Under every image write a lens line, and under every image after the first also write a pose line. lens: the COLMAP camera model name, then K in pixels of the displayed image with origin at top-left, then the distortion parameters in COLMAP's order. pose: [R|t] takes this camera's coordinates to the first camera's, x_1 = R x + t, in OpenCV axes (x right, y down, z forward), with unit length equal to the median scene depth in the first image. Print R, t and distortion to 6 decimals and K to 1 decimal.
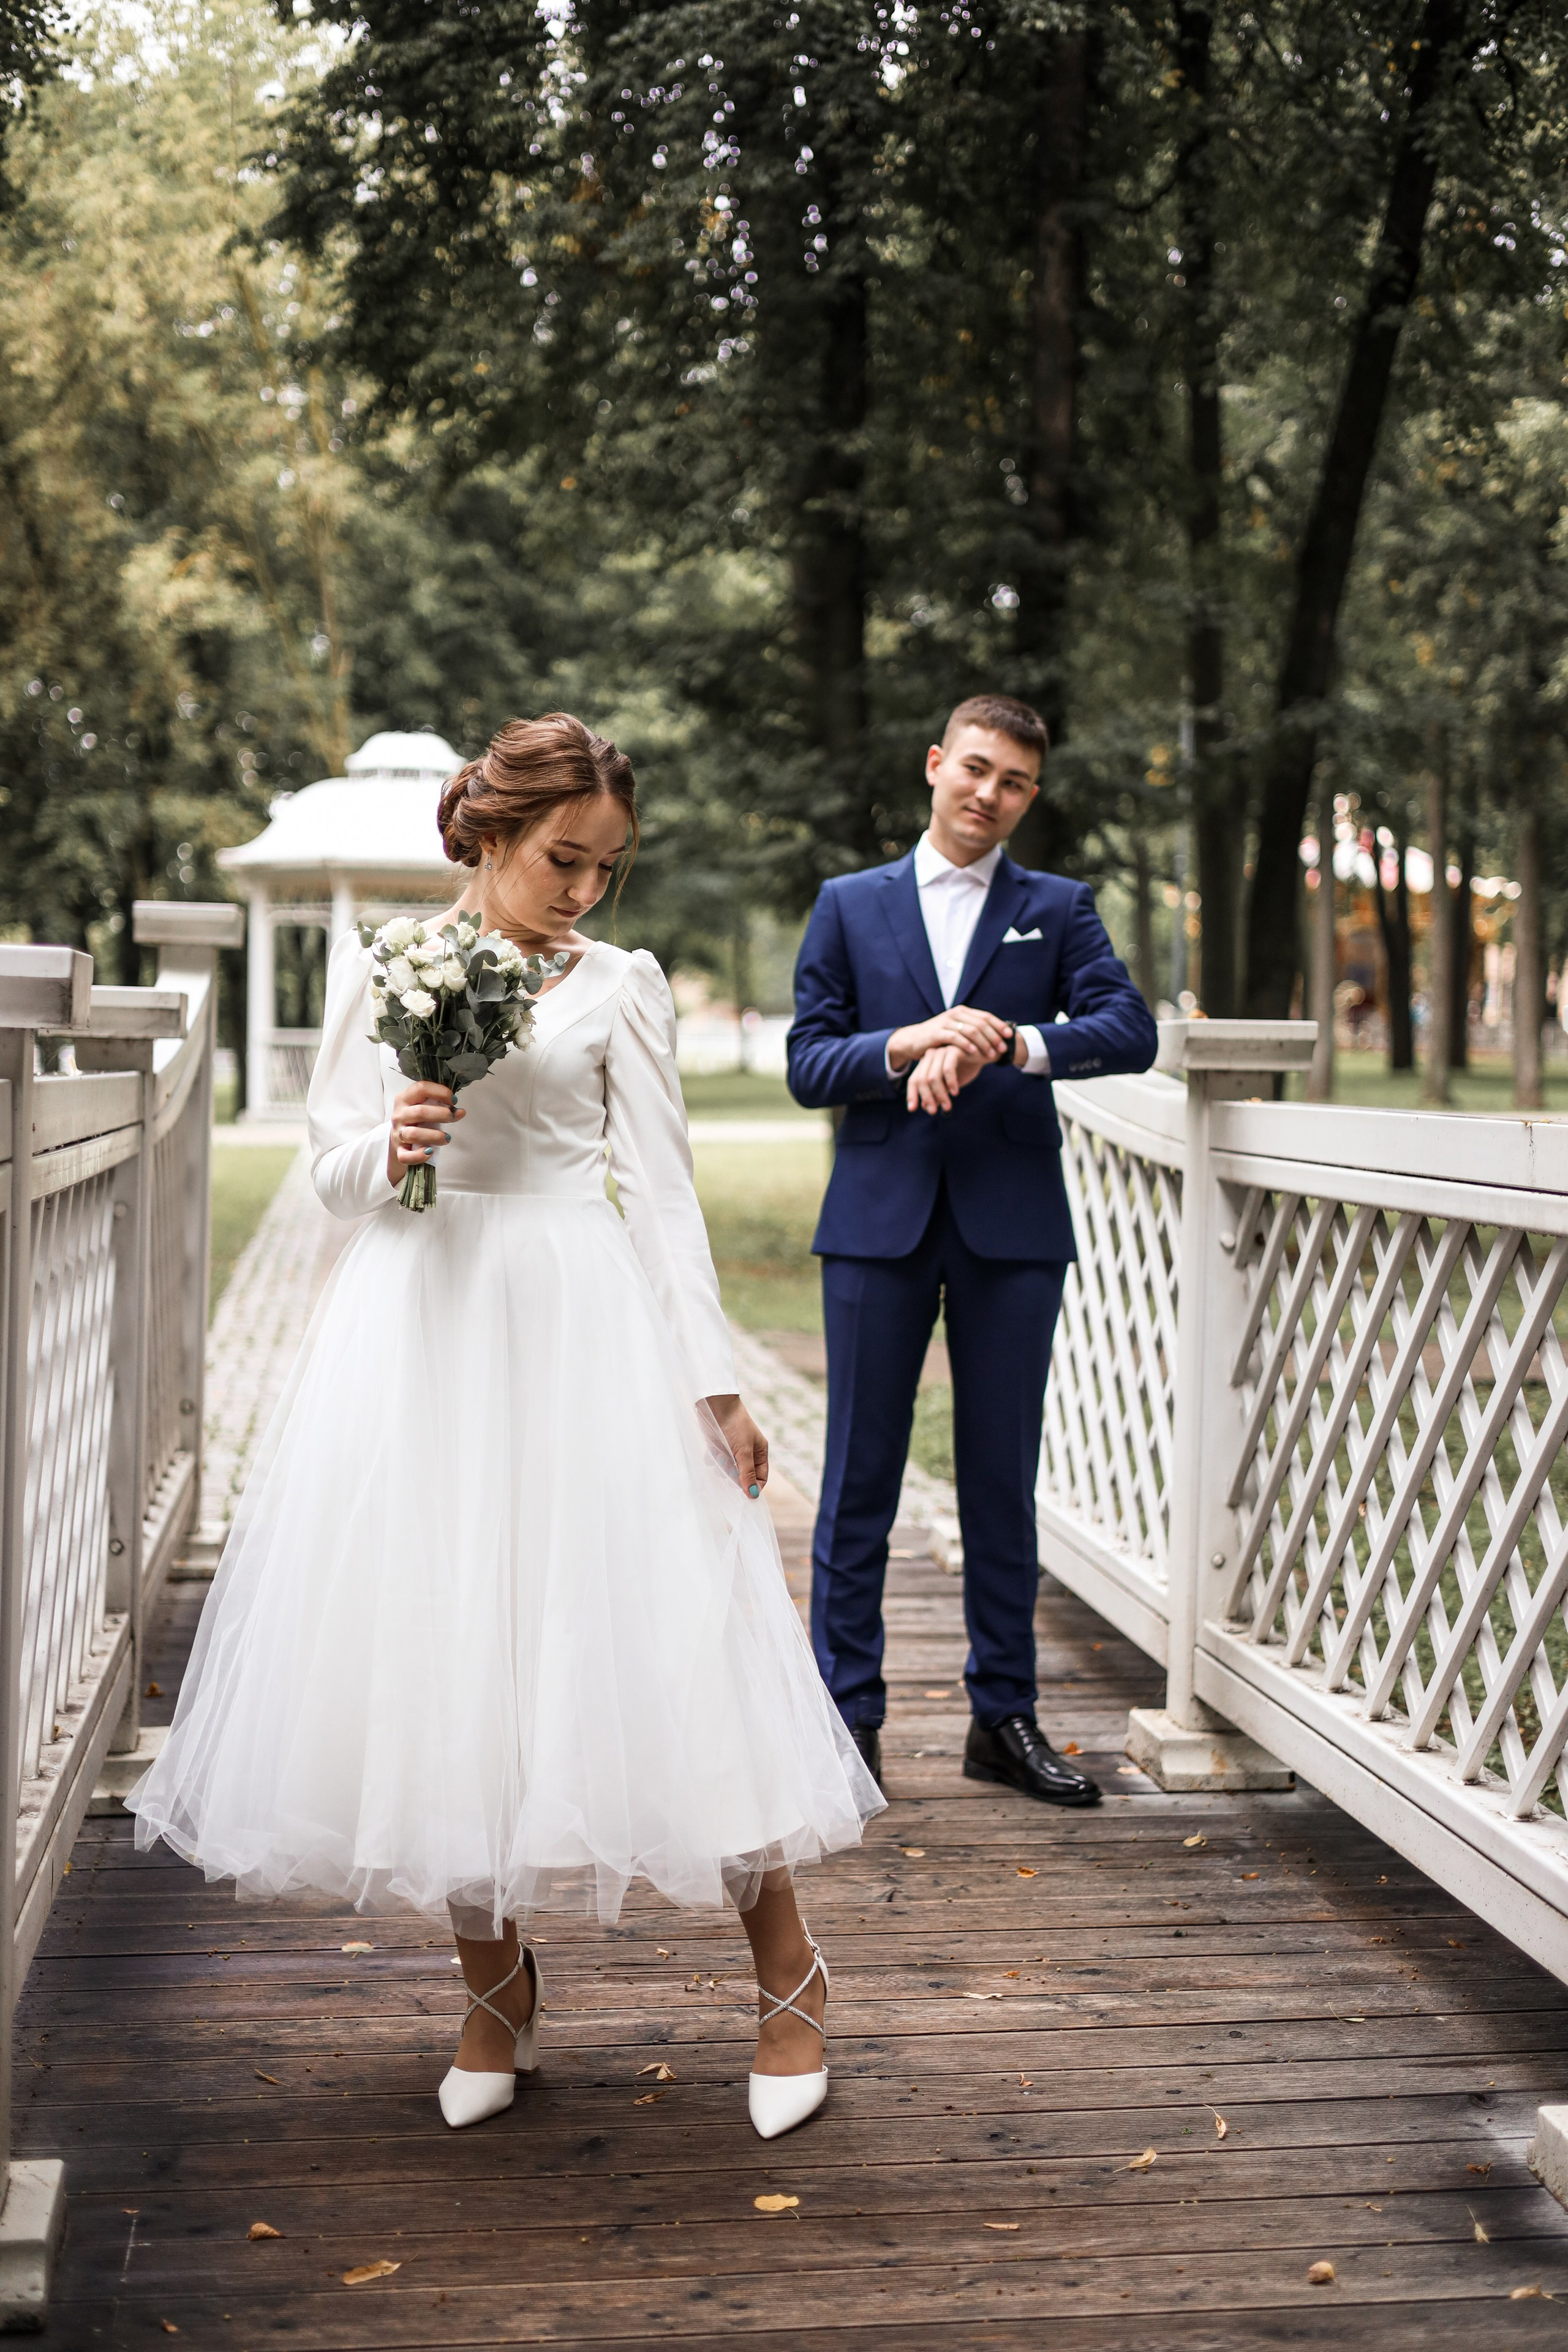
lens RADIAL K [[3327.6, 0, 784.0], [0, 3327.6, 1176.0], [0, 0, 1]] dist [0.082830, -0.400224]
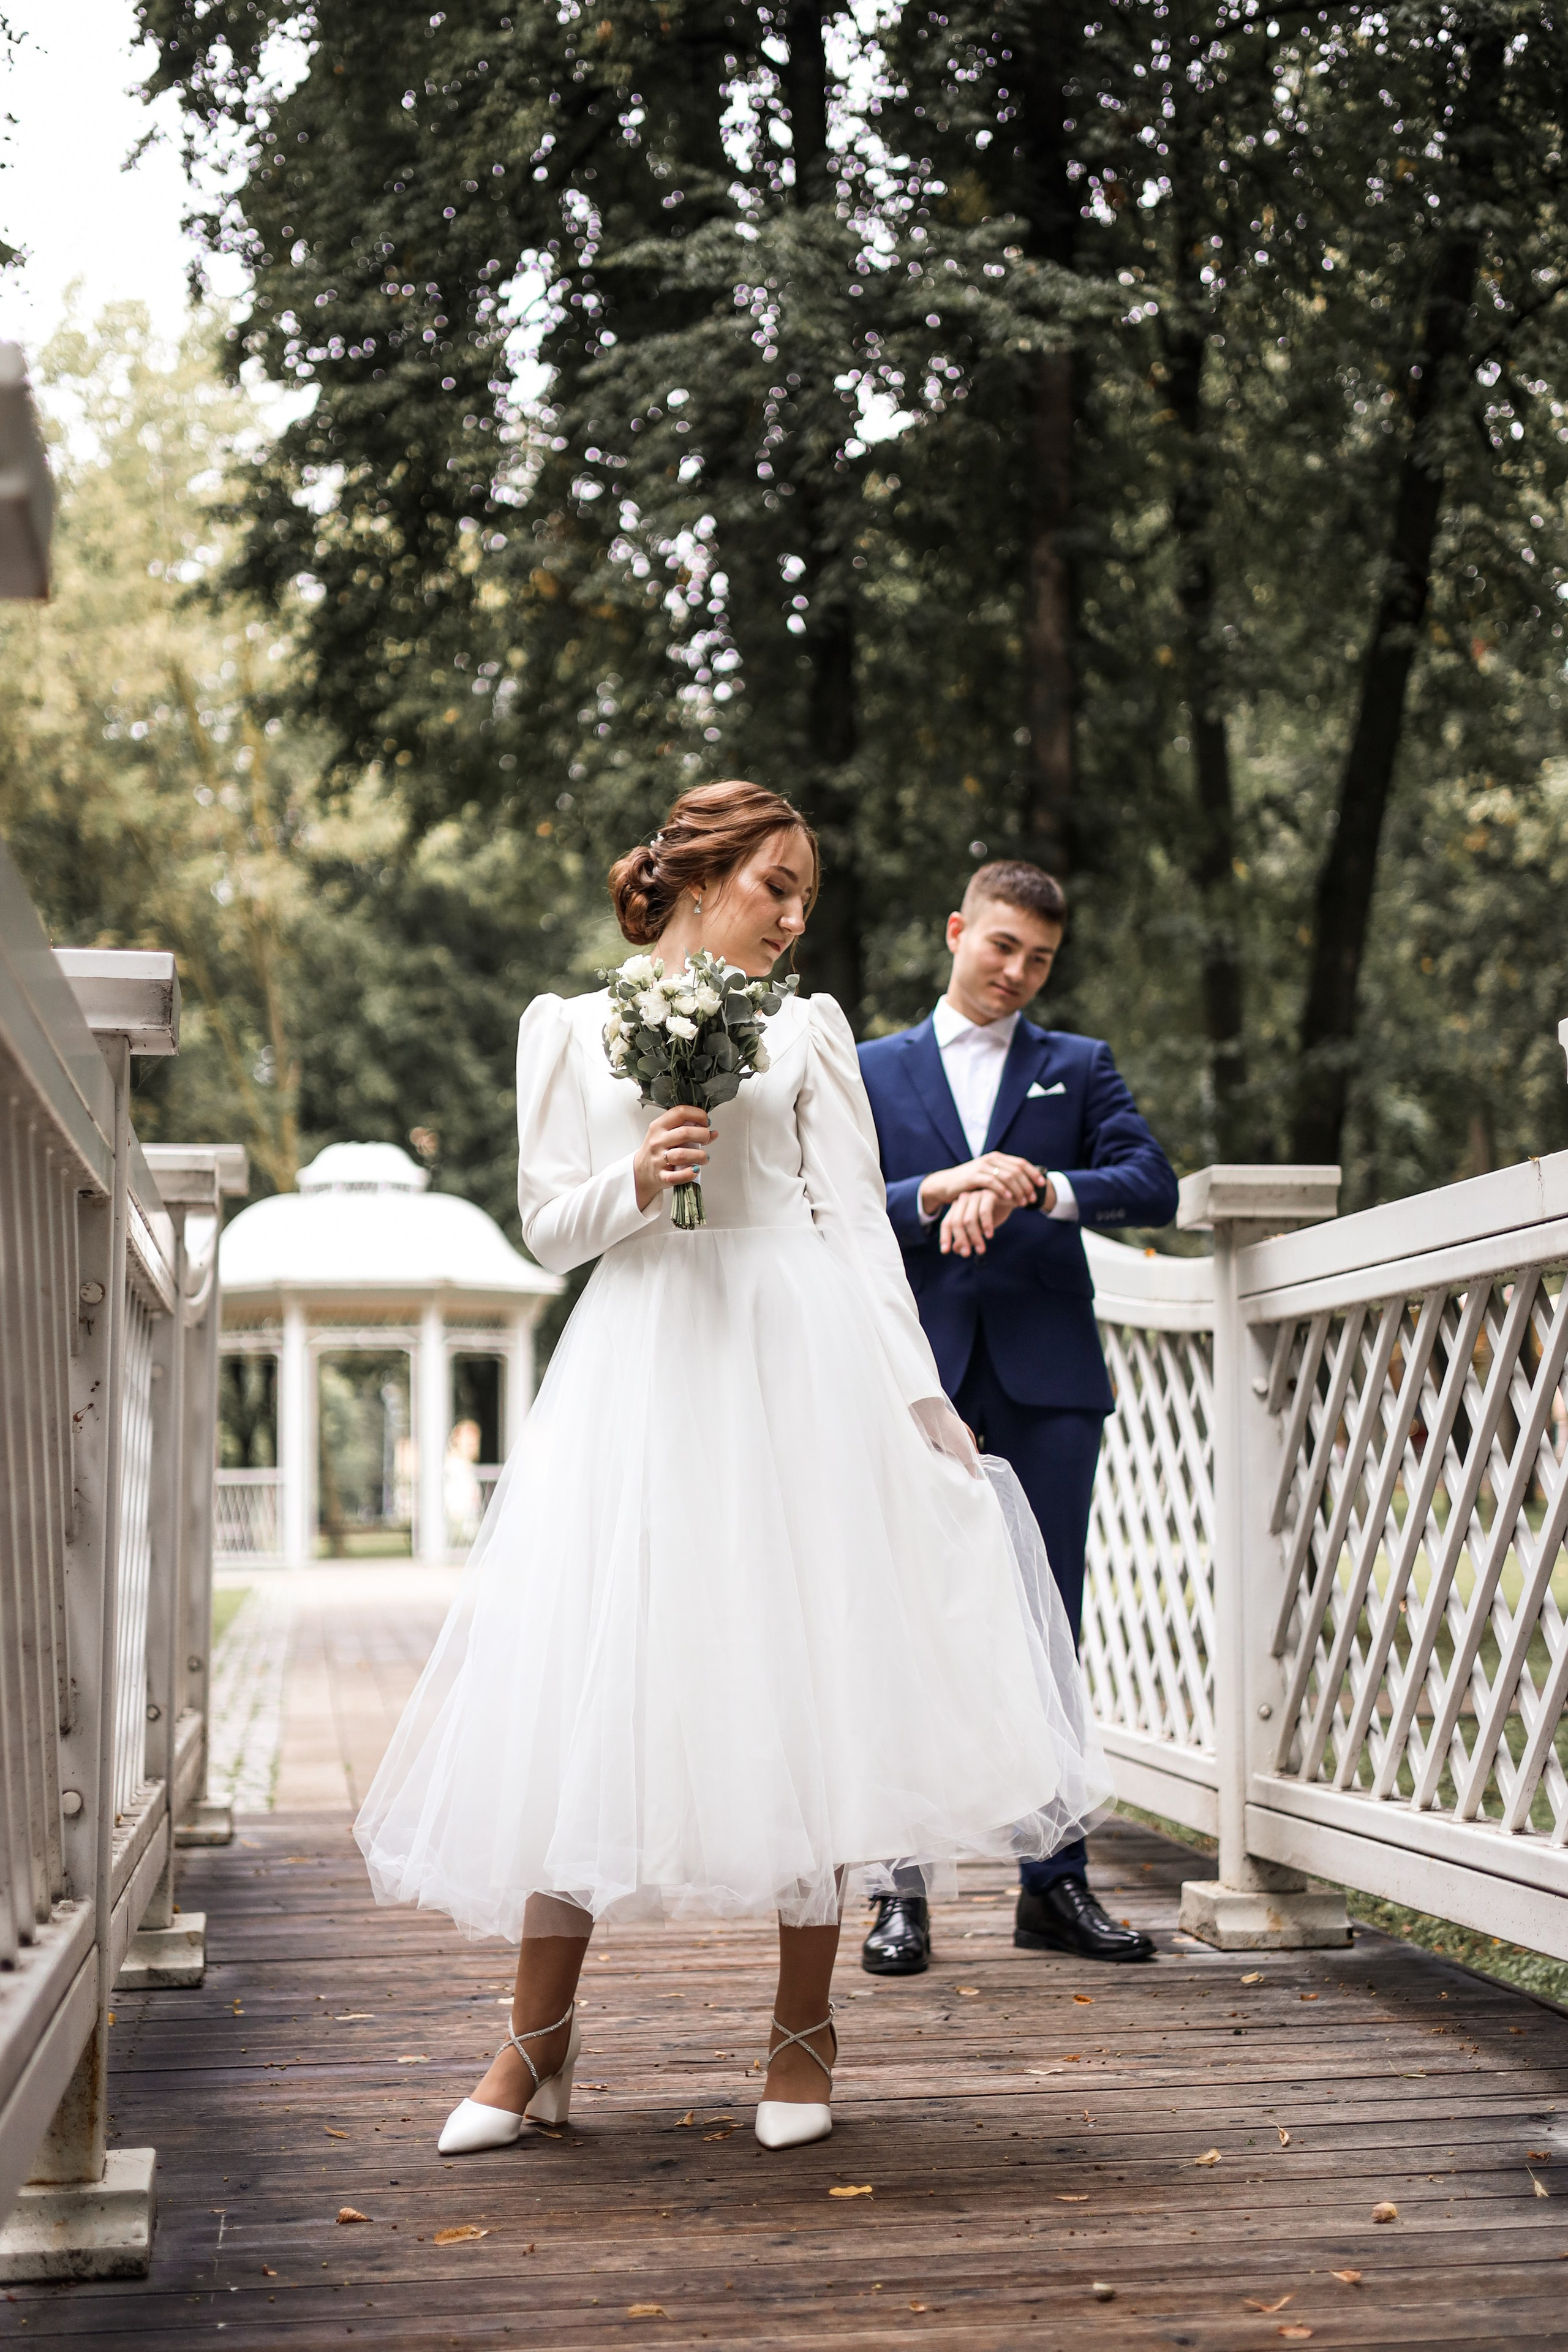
lens RADIAL K [[3743.1, 0, 784.0], [0, 3743.1, 1176.0], [0, 0, 1]] dist [0.032975, -0.076453]
pose [[0.999642, -0.026228, 0.005375, -0.005804], [0.026716, 0.990339, -0.136072, 0.044053], [-0.001754, 0.136167, 0.990684, -0.050056]]
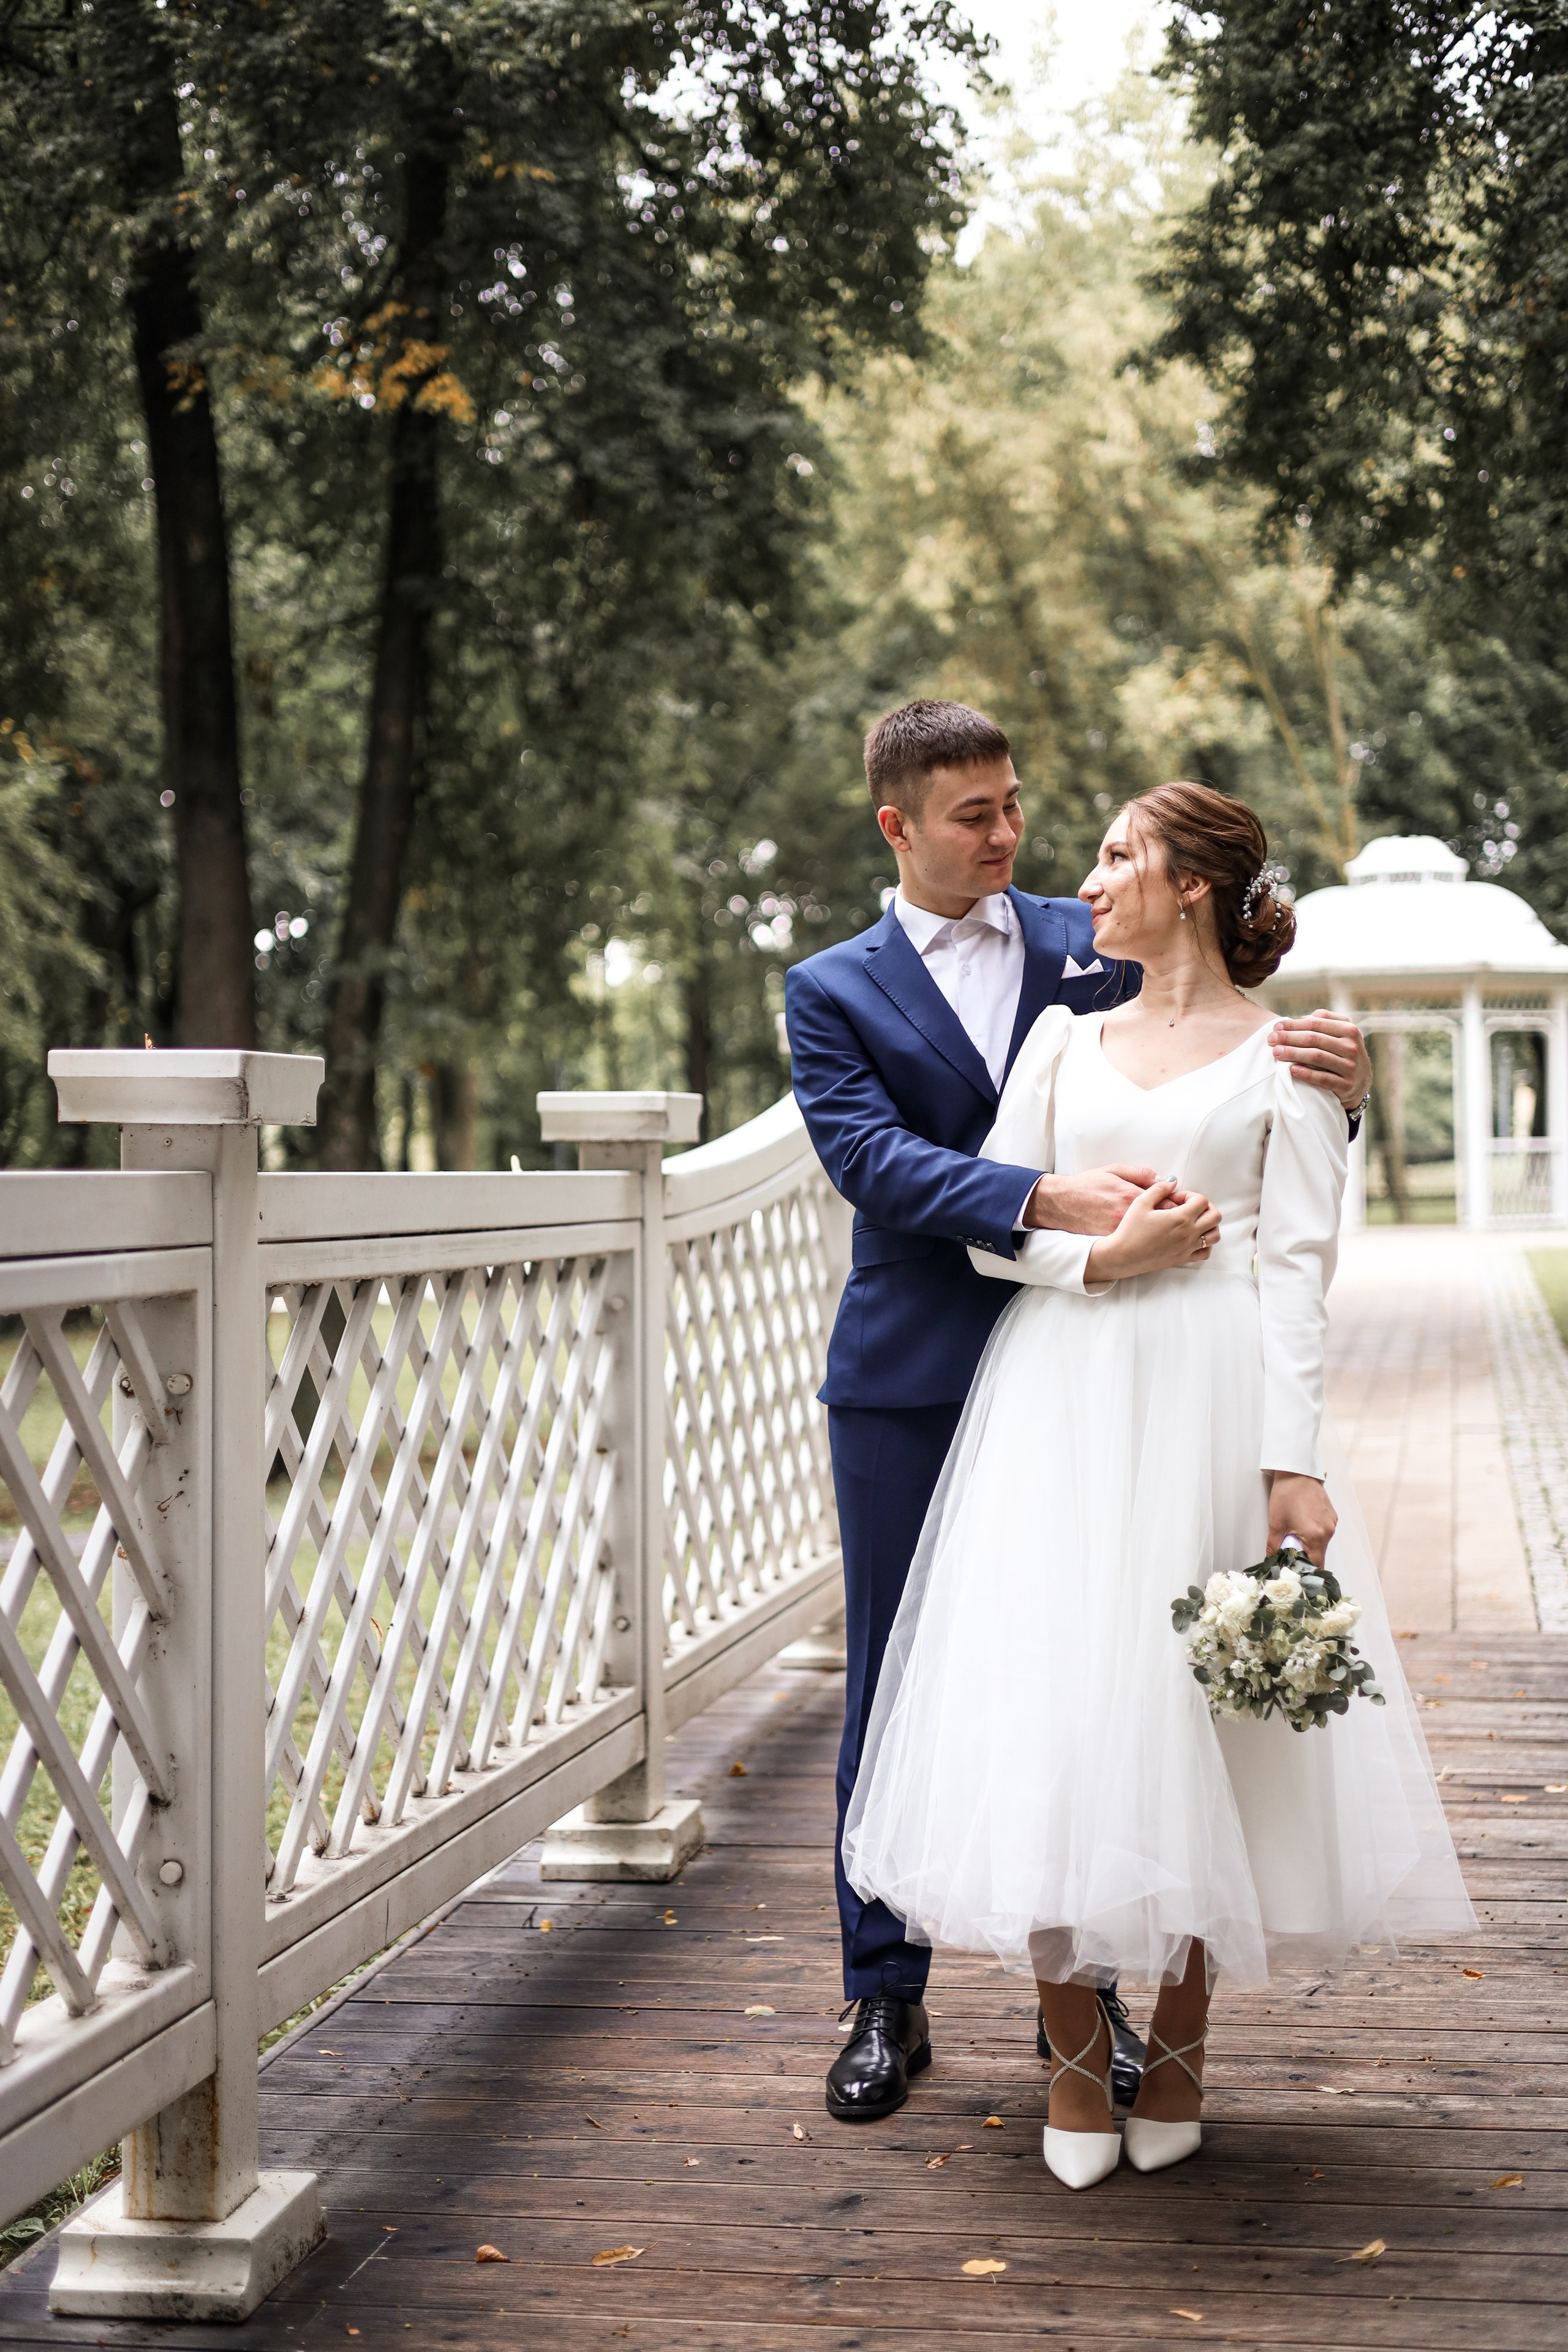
lens RADIAL K [[3388.6, 0, 784.0], [0, 3388.6, 1176.0], [0, 0, 1]] dist [0.074427, -0.409576]
pose [[0.945167, -0.029412, -0.325262, 0.080271], [0.017850, 0.999100, -0.038475, 0.004866], [0.326101, 0.030559, 0.944841, 0.000760]]
